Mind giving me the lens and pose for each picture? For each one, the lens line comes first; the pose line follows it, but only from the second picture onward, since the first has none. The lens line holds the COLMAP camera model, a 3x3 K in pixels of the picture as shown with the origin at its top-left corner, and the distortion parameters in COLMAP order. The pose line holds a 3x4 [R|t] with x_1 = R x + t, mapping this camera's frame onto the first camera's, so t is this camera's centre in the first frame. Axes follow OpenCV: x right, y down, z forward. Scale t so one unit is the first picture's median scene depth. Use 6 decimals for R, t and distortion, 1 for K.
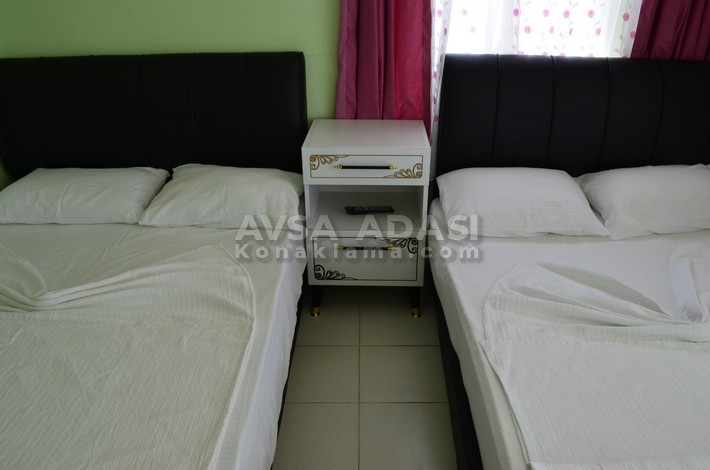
lens RADIAL K [[571.5, 0, 355.0], [0, 571.5, 235.2], [0, 0, 1]] dist [-0.096548, 0.029202]
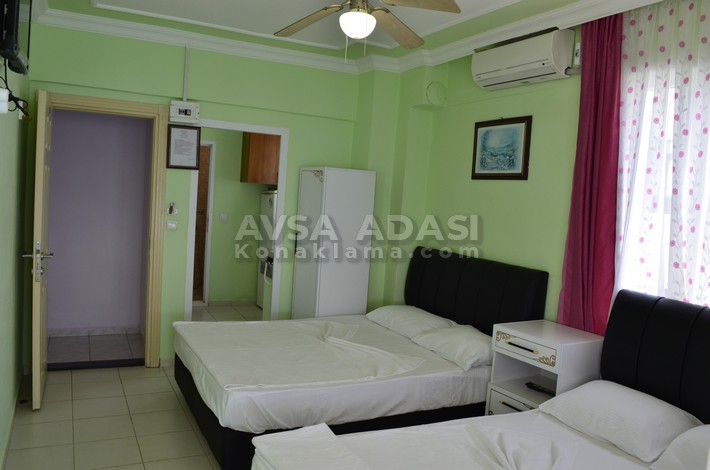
lens RADIAL K [[571.5, 0, 355.4], [0, 571.5, 234.5], [0, 0, 1]] dist [-0.096548, 0.029202]
pose [[0.449729, 0.091768, -0.888438, 1.060495], [-0.451743, 0.881469, -0.137625, 0.012907], [0.770501, 0.463240, 0.437878, -0.068488]]
